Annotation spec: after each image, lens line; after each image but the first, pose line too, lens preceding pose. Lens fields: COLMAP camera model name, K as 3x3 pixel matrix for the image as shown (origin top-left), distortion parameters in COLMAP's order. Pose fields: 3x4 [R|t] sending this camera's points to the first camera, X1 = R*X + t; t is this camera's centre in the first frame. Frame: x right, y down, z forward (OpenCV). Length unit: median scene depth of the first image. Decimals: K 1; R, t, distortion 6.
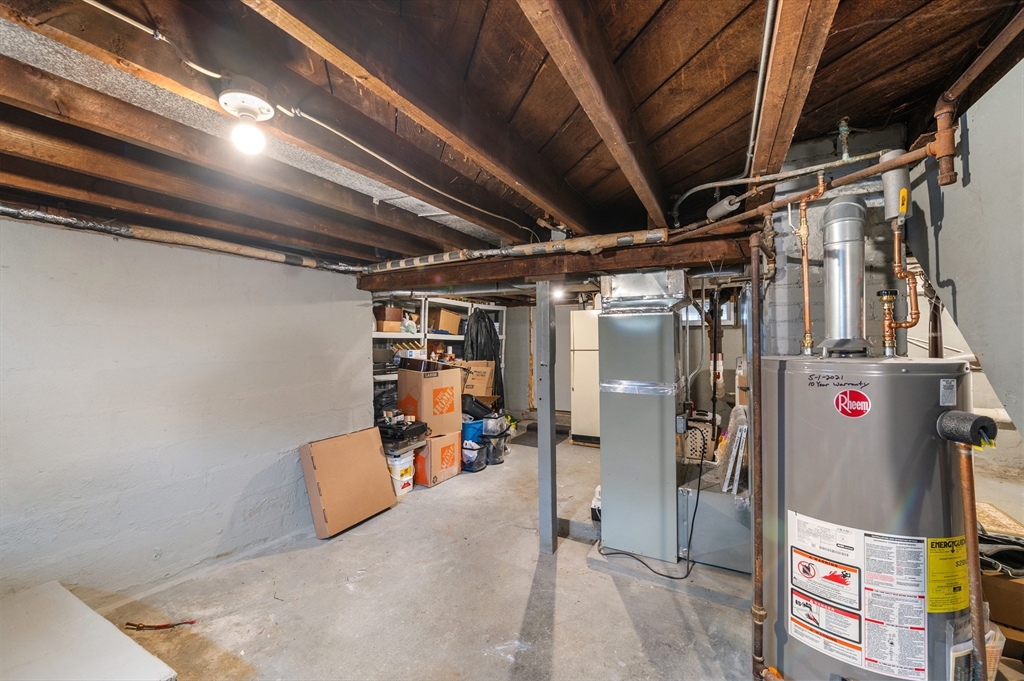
lens RADIAL K [[408.4, 0, 512.0], [0, 408.4, 340.5], [0, 0, 1]] dist [-0.001068, -0.000373]
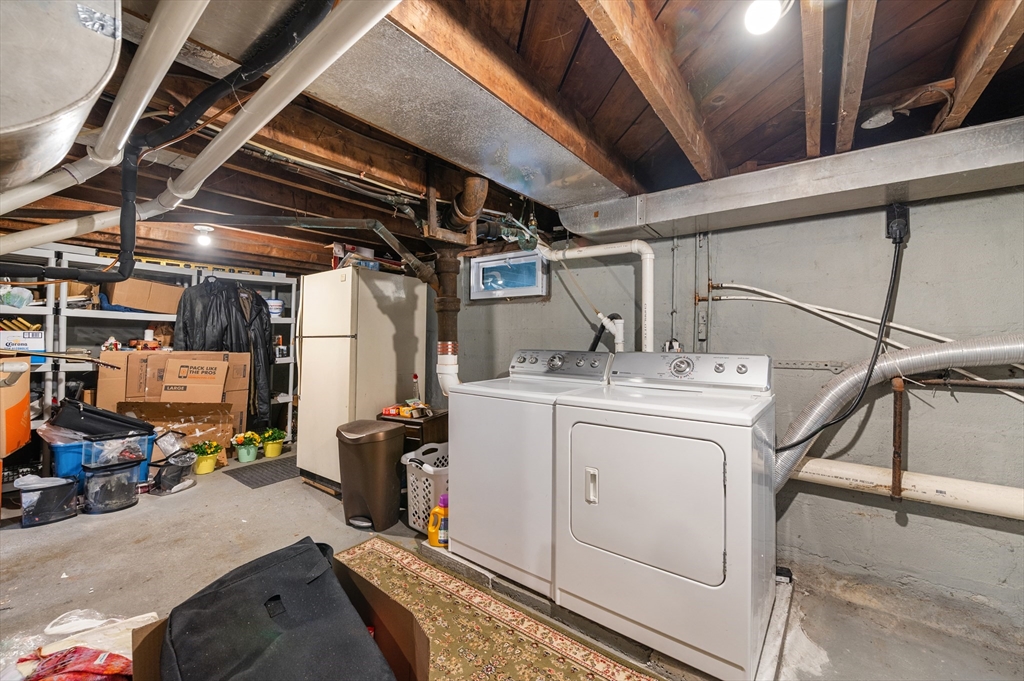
lens RADIAL K [[408.4, 0, 512.0], [0, 408.4, 340.5], [0, 0, 1]] dist [-0.001068, -0.000373]
pose [[0.986048, 0.010802, -0.166112, 1.221074], [-0.010464, 0.999941, 0.002908, 0.051514], [0.166133, -0.001129, 0.986103, 0.873091]]
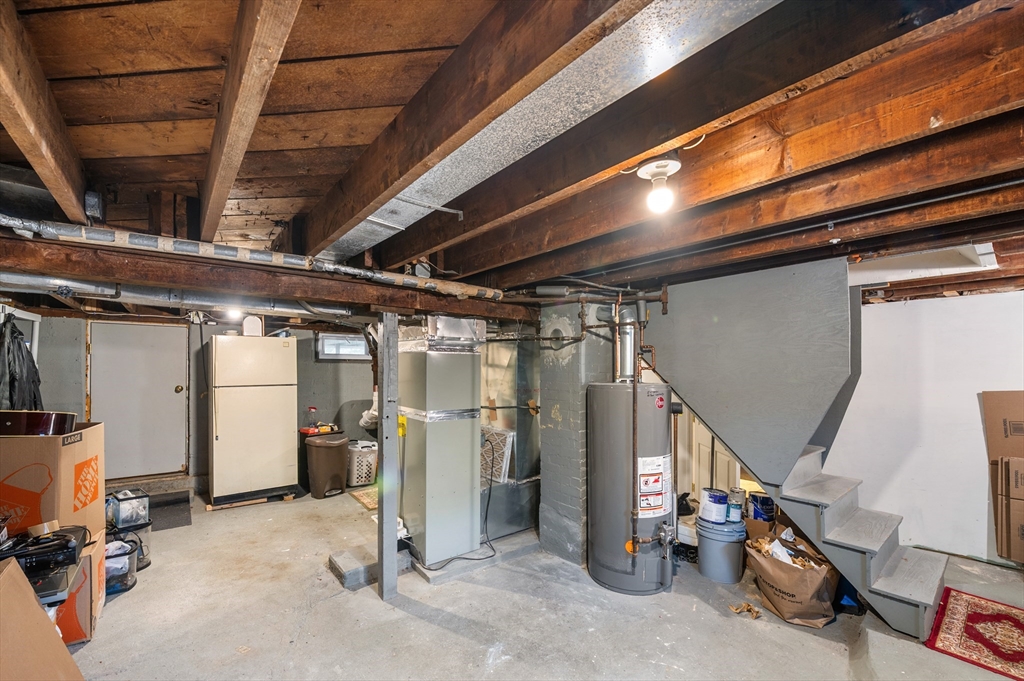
lens RADIAL K [[424.4, 0, 514.8], [0, 424.4, 368.2], [0, 0, 1]] dist [-0.000438, -0.000162]
pose [[0.389450, 0.008948, 0.921004, -0.764891], [-0.000207, 0.999954, -0.009627, -0.007220], [-0.921048, 0.003558, 0.389433, 0.367391]]
